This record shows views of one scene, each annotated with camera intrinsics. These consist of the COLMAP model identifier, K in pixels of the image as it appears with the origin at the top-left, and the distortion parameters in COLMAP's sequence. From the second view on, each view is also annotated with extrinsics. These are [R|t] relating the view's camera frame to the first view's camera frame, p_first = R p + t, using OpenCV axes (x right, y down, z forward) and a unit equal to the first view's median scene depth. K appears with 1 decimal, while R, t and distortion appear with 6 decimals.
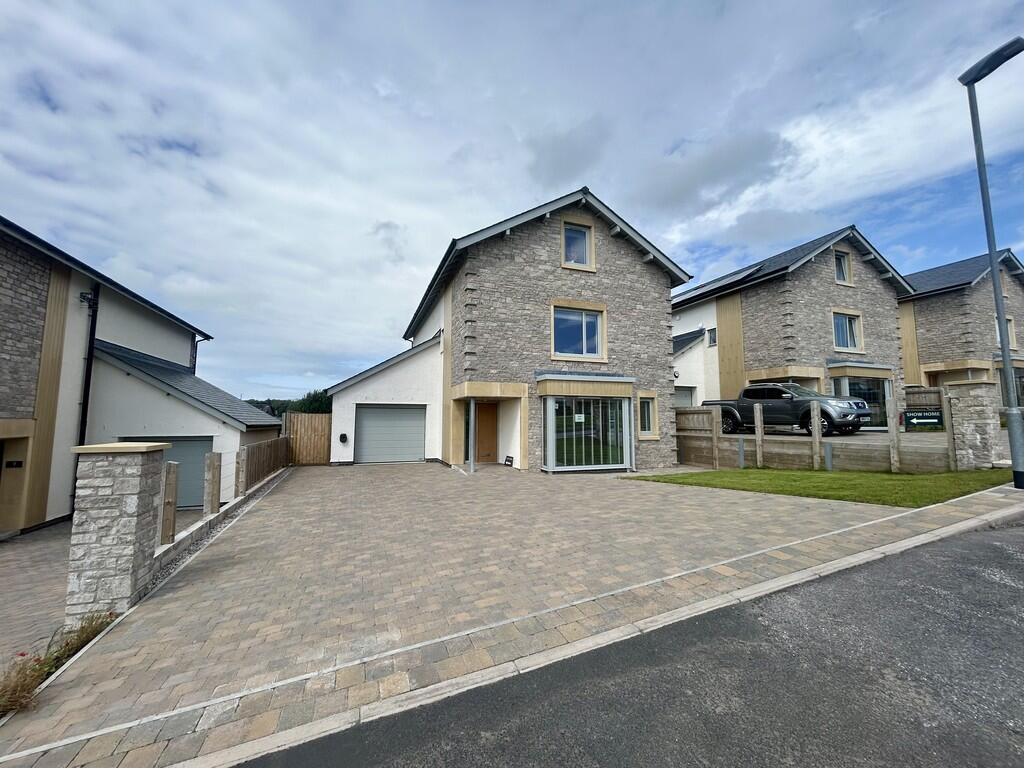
lens RADIAL K [[407.1, 0, 512.0], [0, 407.1, 384.0], [0, 0, 1]] dist [-0.001735, 0.000123]
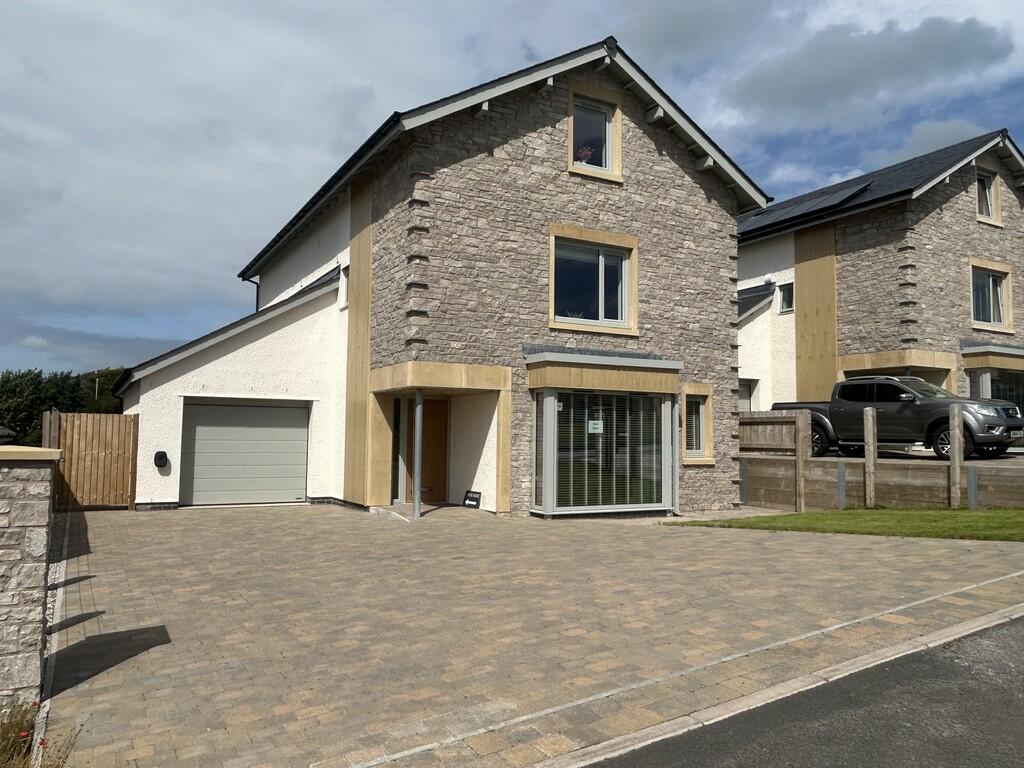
lens RADIAL K [[760.2, 0, 512.0], [0, 760.2, 384.0], [0, 0, 1]] dist [0.021206, -0.040031]
pose [[0.988165, 0.020726, 0.151986, -0.130683], [-0.023665, 0.999566, 0.017552, 0.004046], [-0.151557, -0.020941, 0.988227, -0.091701]]
